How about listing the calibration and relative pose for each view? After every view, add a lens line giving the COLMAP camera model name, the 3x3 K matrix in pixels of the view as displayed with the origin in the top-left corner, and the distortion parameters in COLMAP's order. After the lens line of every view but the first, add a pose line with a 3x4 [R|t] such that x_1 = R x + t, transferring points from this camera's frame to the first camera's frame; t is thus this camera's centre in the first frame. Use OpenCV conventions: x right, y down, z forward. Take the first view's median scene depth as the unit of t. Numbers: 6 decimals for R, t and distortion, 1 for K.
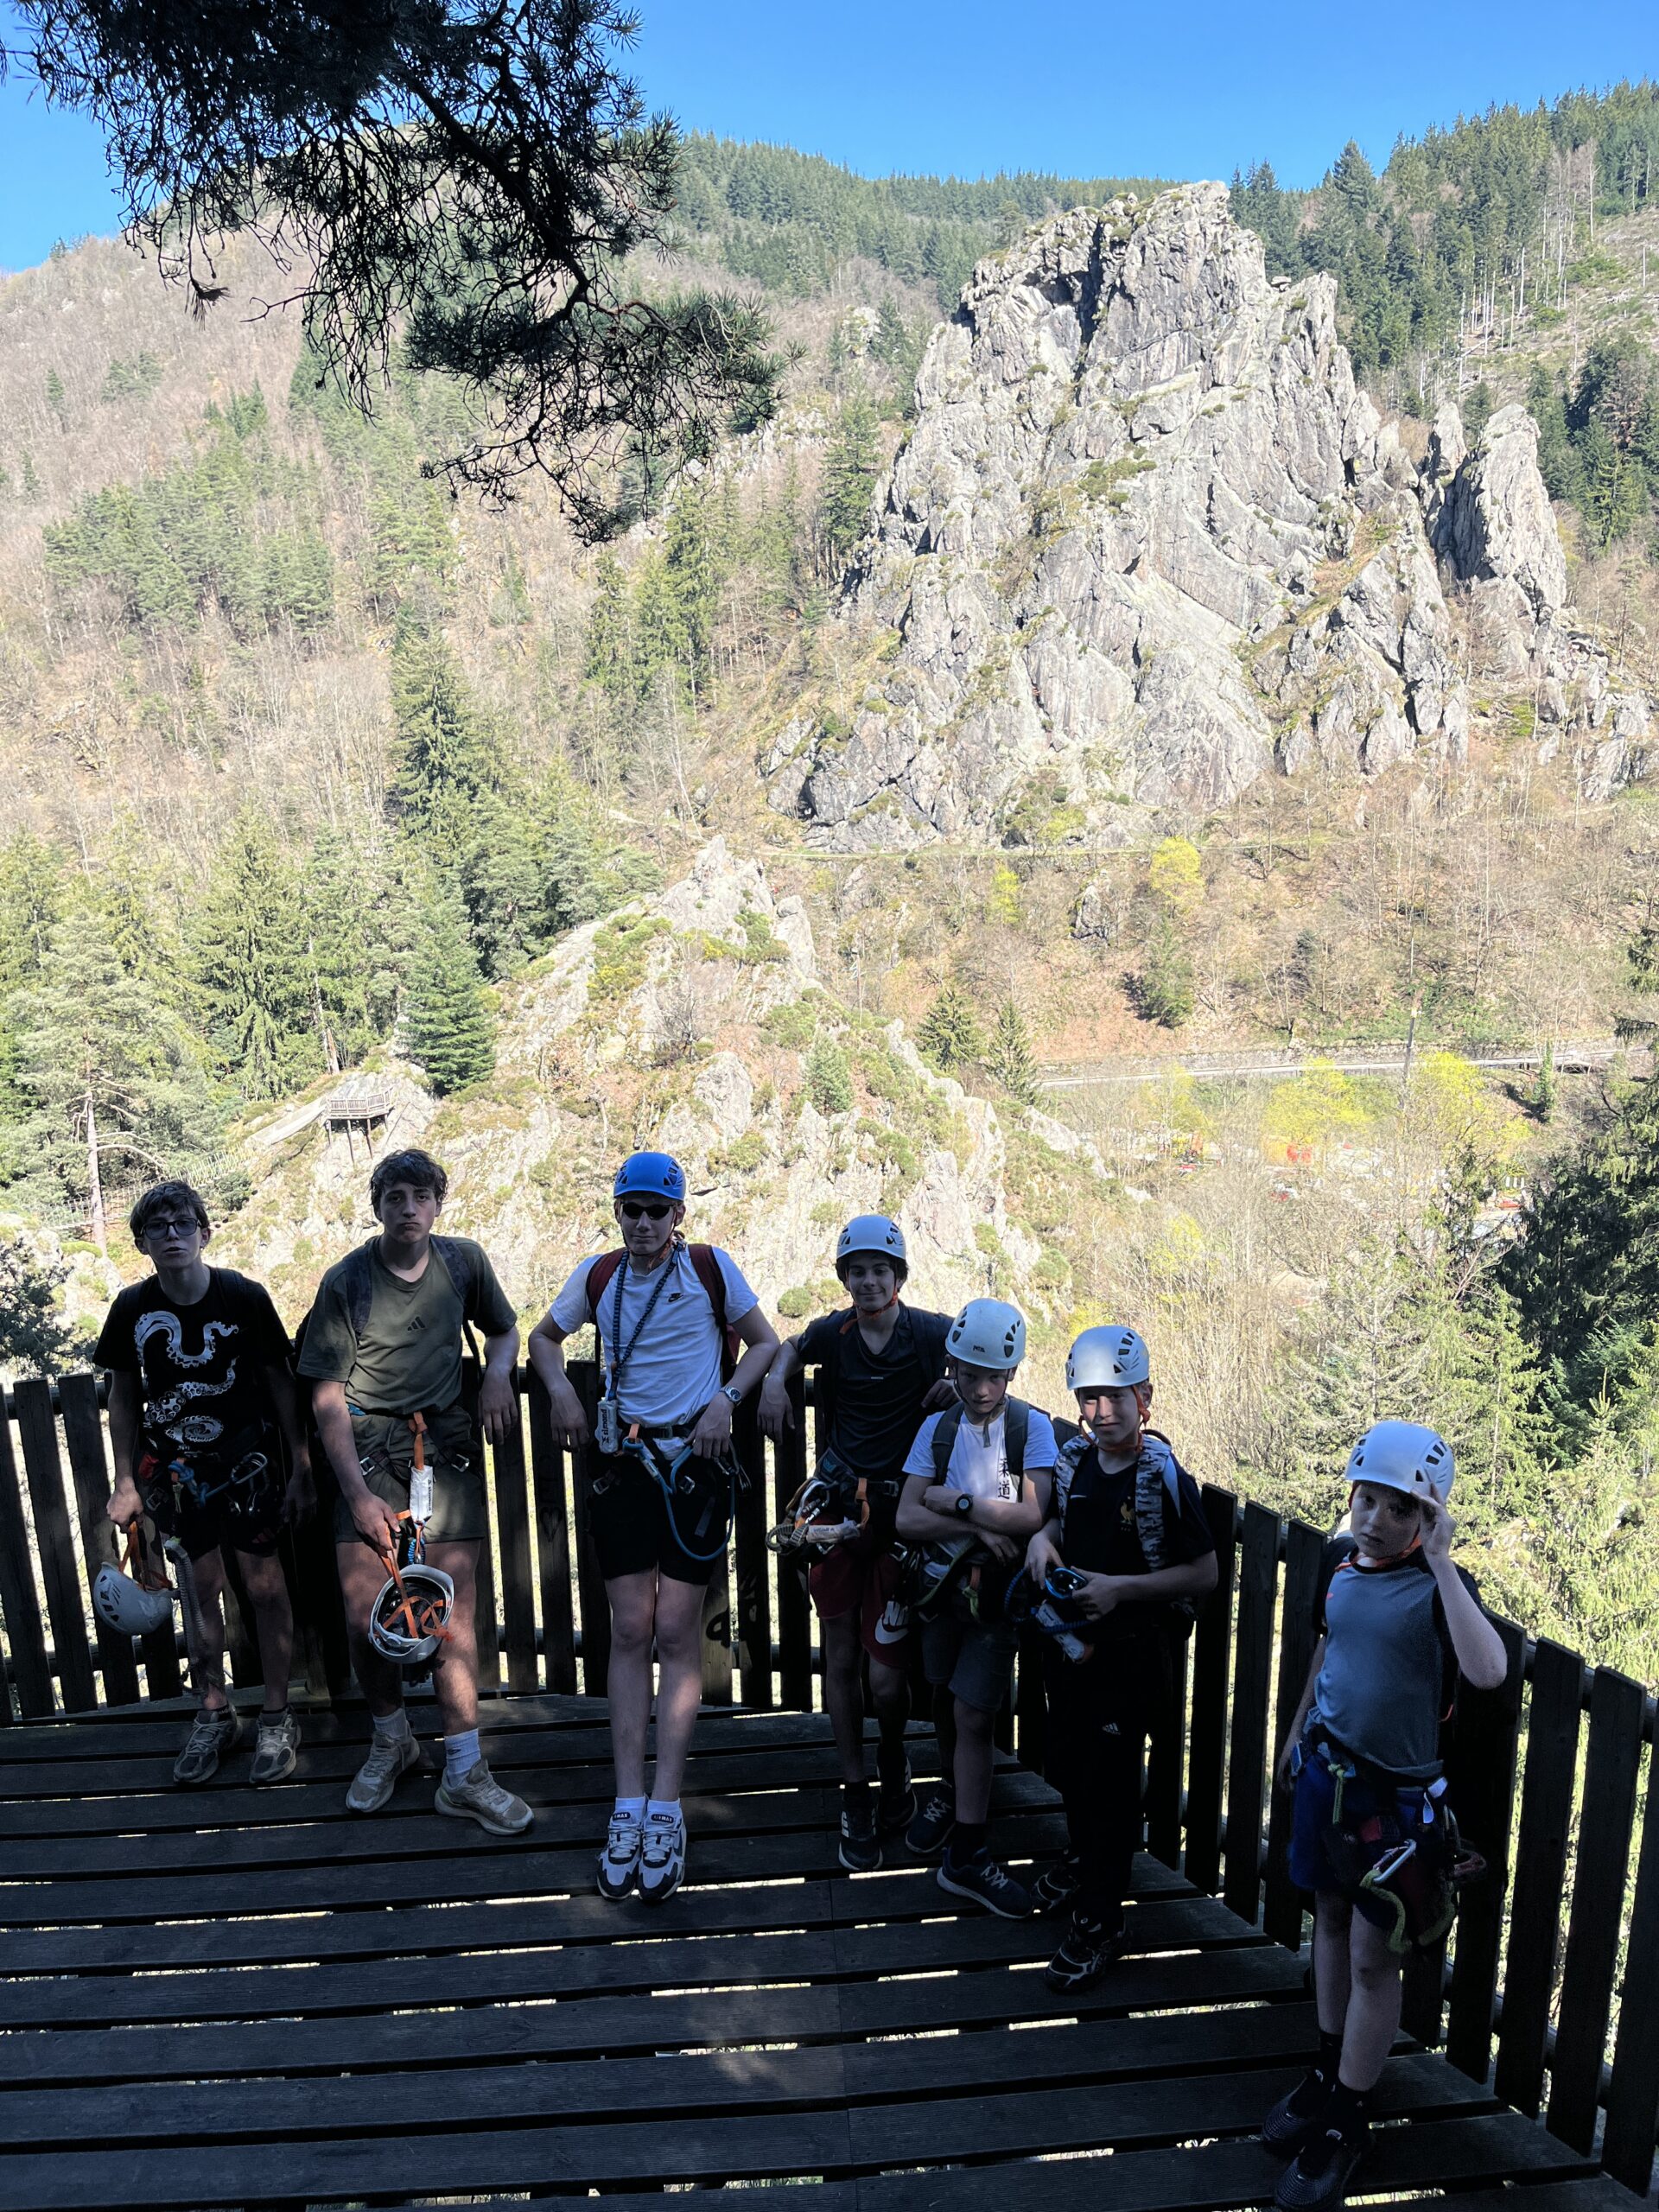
lens RADIAL K [[1684.6, 0, 828.0], [0, 1684.6, 1107.9], [0, 0, 1]] dist [0.069717, -0.084821]
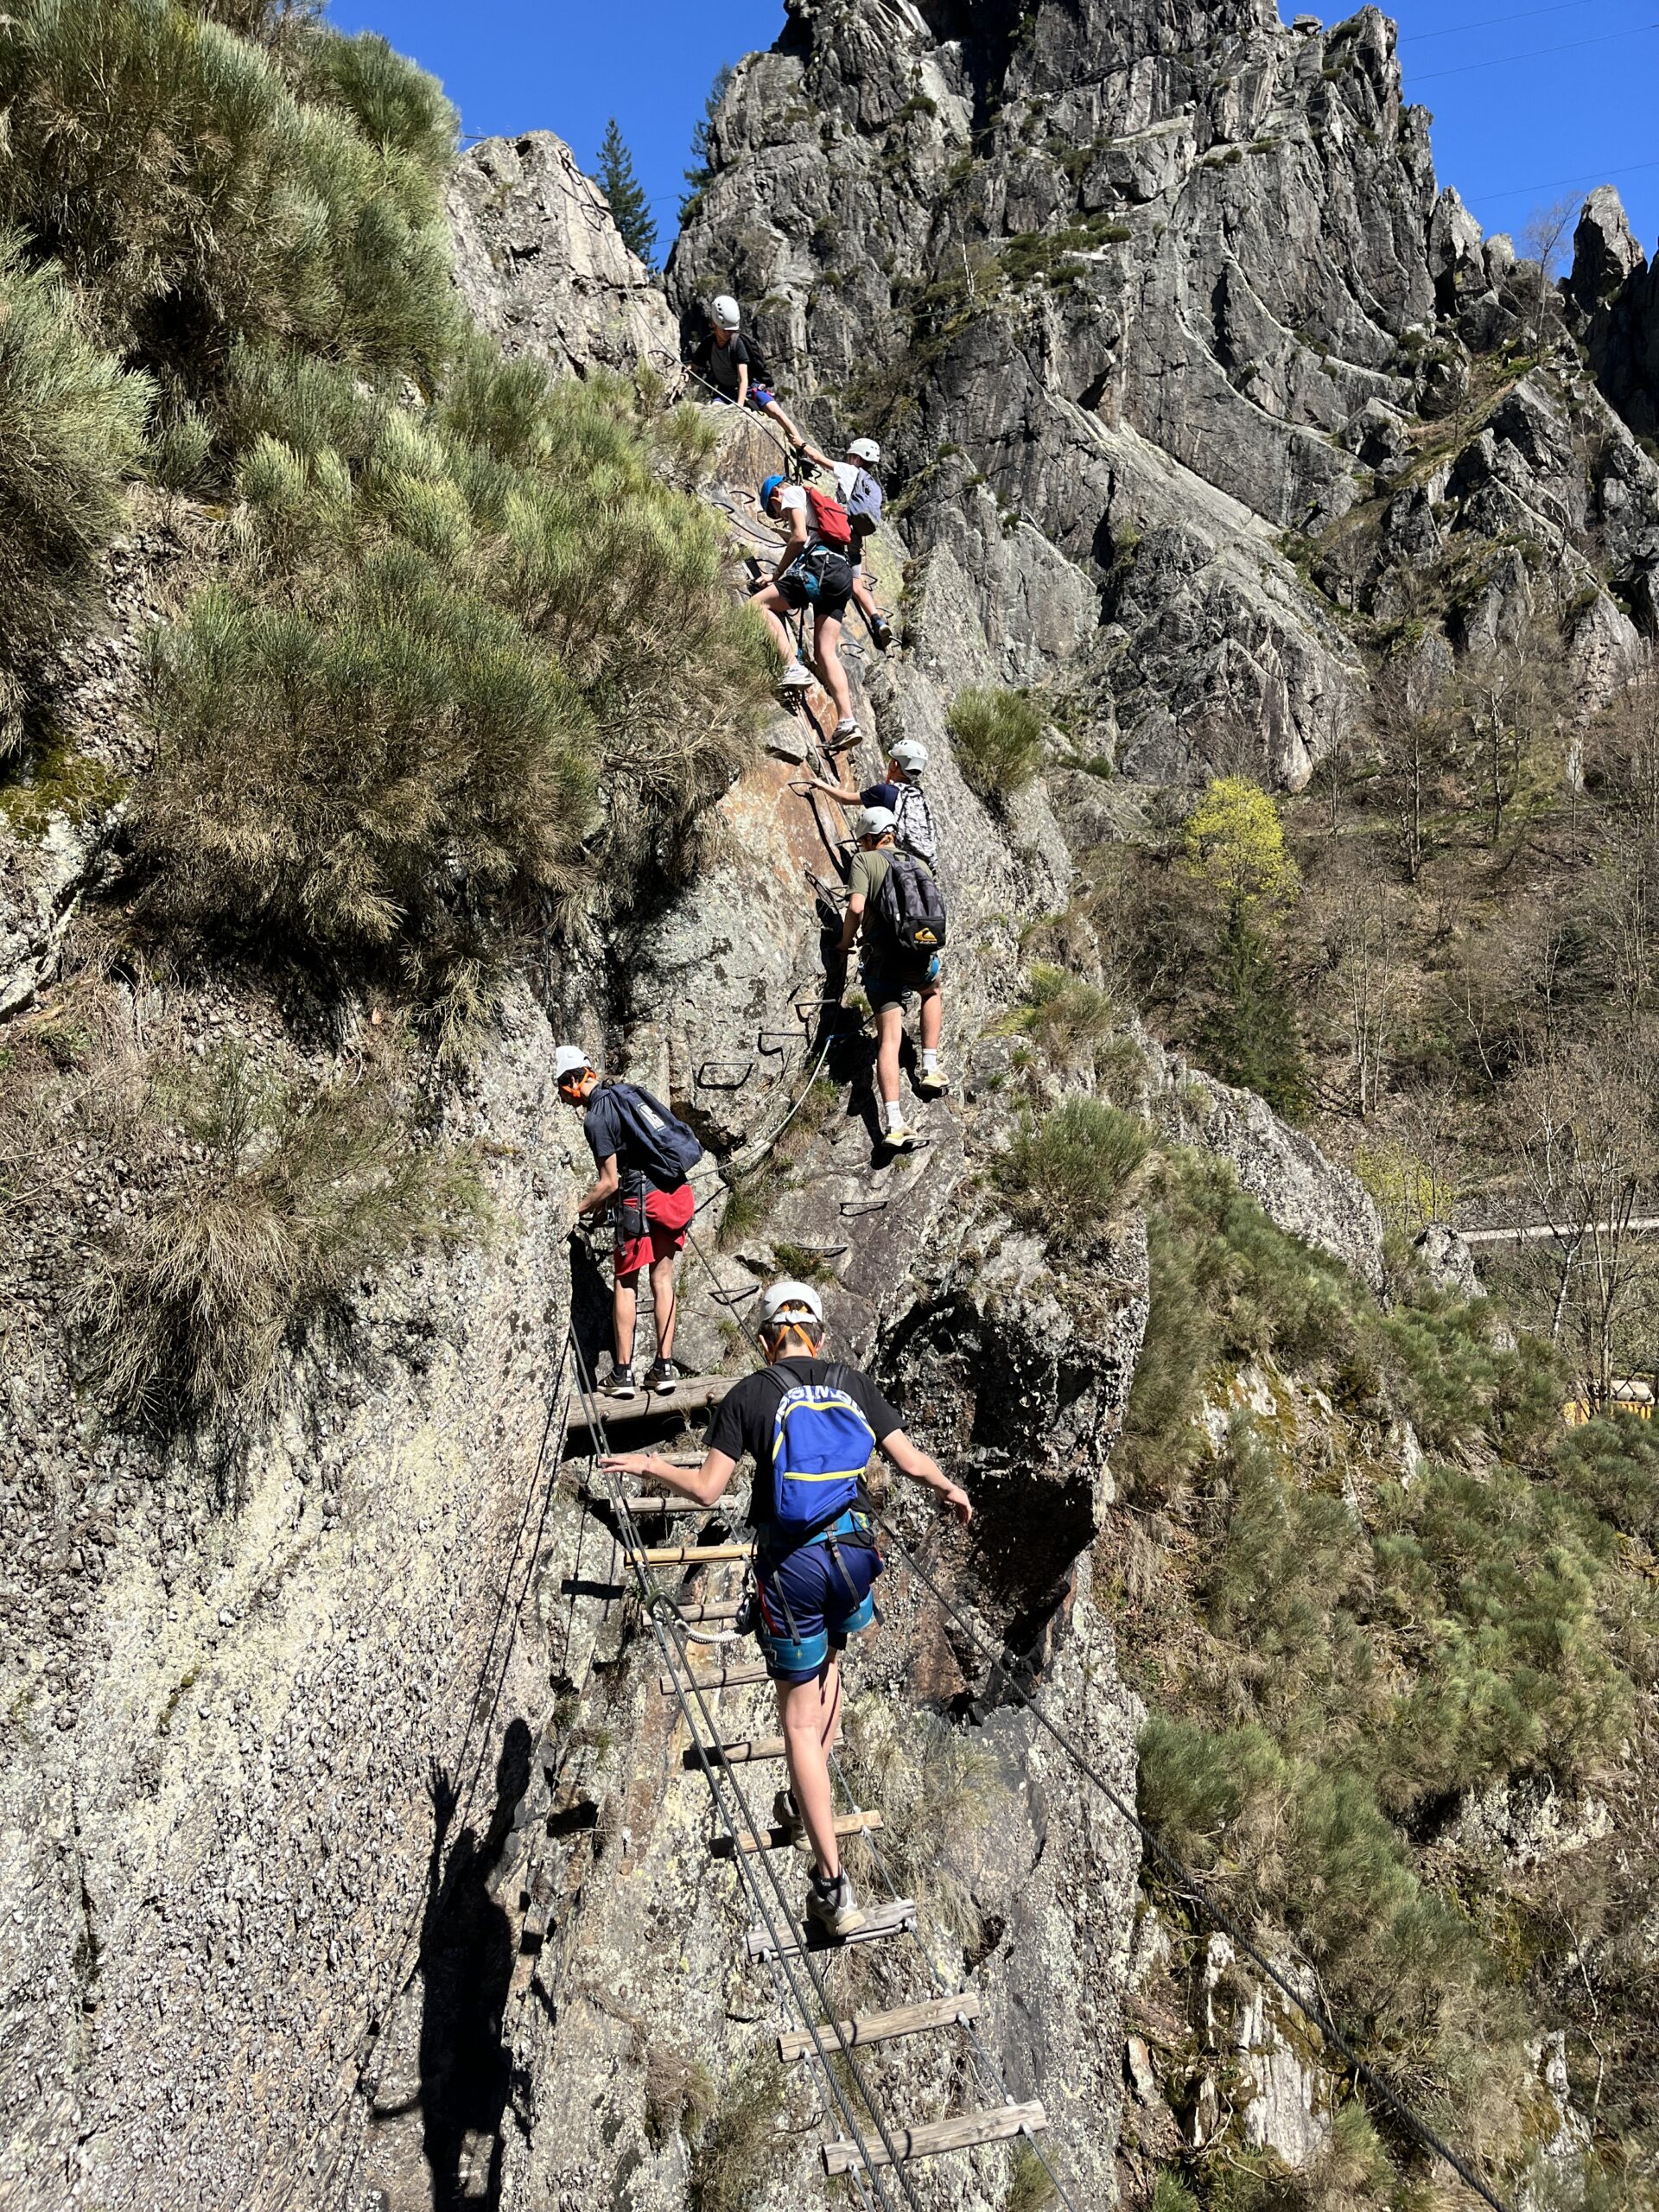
lens RADIAL K [[1684.6, 0, 815.1], [0, 1684.6, 1094.1], [0, 0, 1]] dist [0.069717, -0.084821]
pose [[0.995200, 0.025593, 0.094458, 0.041354], [-0.002036, 0.970405, -0.241474, 0.038571], [-0.097843, 0.240123, 0.965799, 0.523237]]
